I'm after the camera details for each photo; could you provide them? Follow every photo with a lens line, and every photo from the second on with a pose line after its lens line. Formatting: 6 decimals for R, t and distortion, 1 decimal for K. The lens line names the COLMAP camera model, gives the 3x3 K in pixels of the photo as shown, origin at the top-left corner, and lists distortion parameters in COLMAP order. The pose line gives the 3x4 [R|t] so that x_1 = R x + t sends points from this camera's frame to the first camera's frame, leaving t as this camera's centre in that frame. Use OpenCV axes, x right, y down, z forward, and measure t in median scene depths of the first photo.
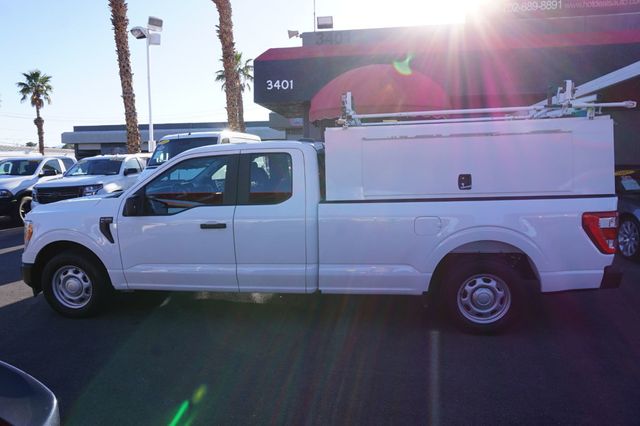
lens RADIAL K [[436.2, 0, 315.0], [0, 436.2, 209.3], [0, 0, 1]] dist [-0.033125, 0.024176]
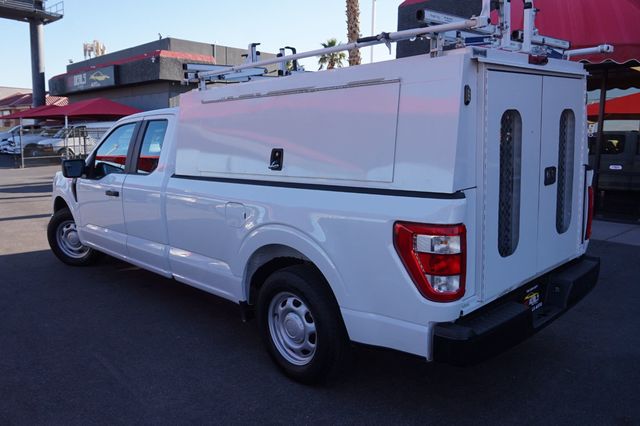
lens RADIAL K [[503.6, 0, 317.5], [0, 503.6, 213.8], [0, 0, 1]] dist [0.008451, 0.005028]
pose [[0.802706, 0.105579, -0.586956, 0.870819], [-0.075514, 0.994277, 0.075574, -0.041284], [0.591575, -0.016340, 0.806084, 0.367320]]
